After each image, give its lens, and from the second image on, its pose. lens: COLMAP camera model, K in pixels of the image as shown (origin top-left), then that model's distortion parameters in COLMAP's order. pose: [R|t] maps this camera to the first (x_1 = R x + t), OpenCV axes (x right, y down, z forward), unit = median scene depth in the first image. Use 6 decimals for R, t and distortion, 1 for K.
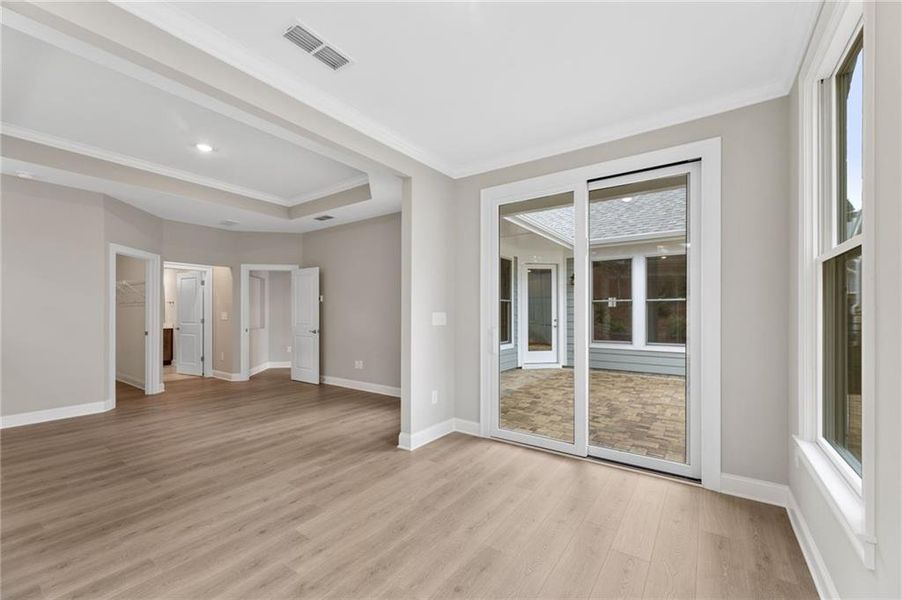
lens RADIAL K [[368.4, 0, 449.9], [0, 368.4, 305.5], [0, 0, 1]] dist [-0.000747, 0.000020]
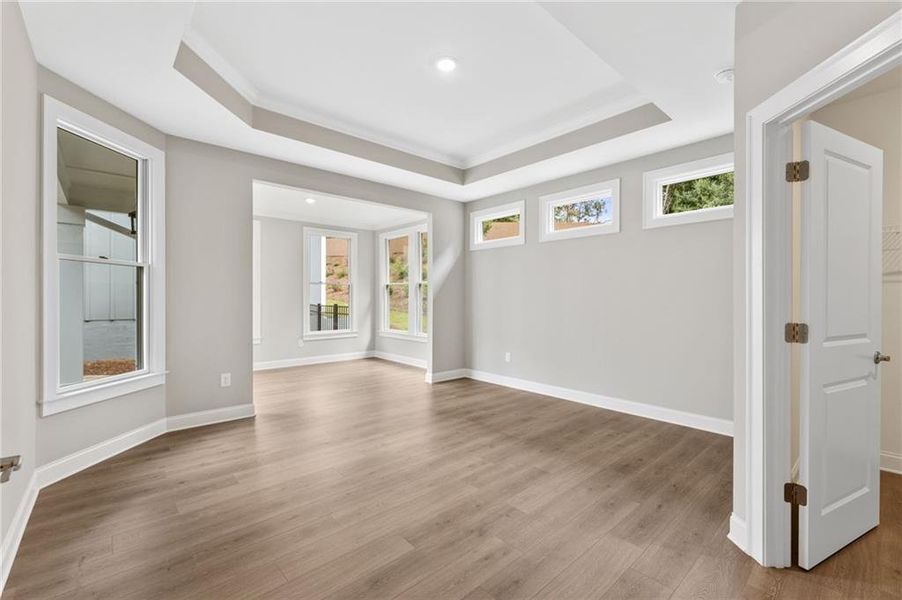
lens RADIAL K [[368.4, 0, 449.9], [0, 368.4, 305.5], [0, 0, 1]] dist [-0.000747, 0.000020]
pose [[-0.975431, -0.017145, 0.219637, -0.962863], [-0.021471, 0.999619, -0.017324, 0.069752], [-0.219256, -0.021614, -0.975428, 1.946977]]
